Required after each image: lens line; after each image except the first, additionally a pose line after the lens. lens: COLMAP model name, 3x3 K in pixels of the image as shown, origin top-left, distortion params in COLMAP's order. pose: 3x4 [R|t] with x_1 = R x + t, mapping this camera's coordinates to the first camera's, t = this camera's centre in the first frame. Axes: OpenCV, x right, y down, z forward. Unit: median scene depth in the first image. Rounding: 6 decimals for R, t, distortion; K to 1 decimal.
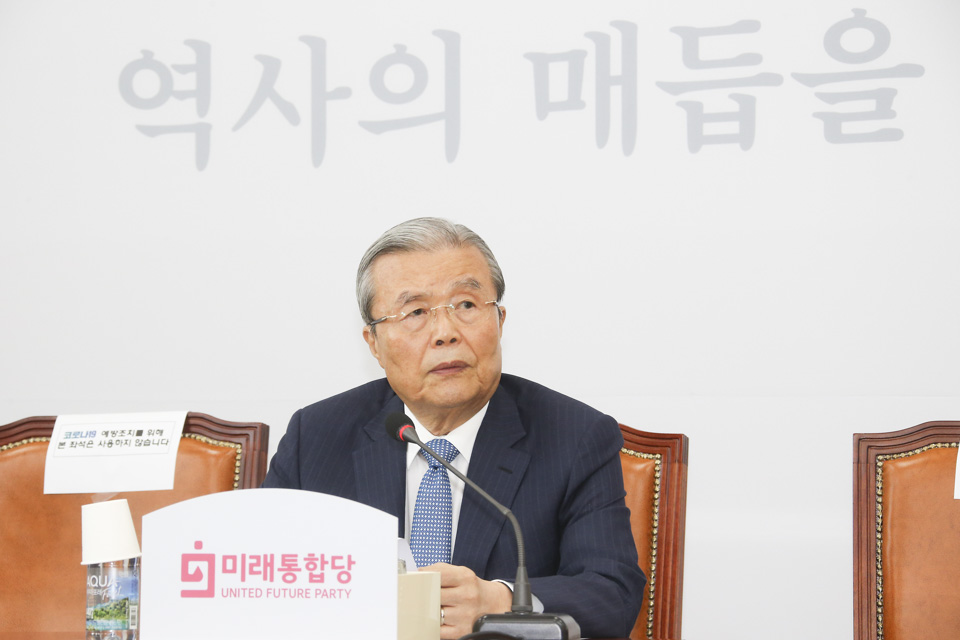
lens RADIAL K [[3439.6, 0, 507.7], [0, 3439.6, 340.5], [0, 0, 1]] dist [0.771886, 0.000000]
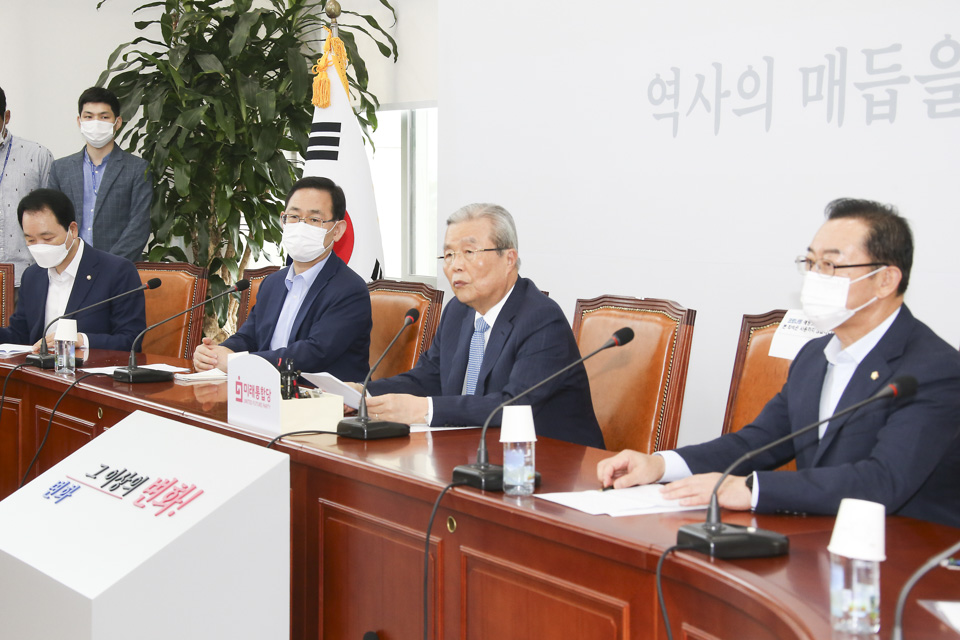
lens RADIAL K [[1886.5, 0, 457.7], [0, 1886.5, 315.4], [0, 0, 1]] dist [0.497653, 0.000000]
pose [[0.724451, 0.046079, -0.687785, 0.563593], [0.034530, 0.994085, 0.102971, -0.066269], [0.688461, -0.098347, 0.718574, 0.172361]]
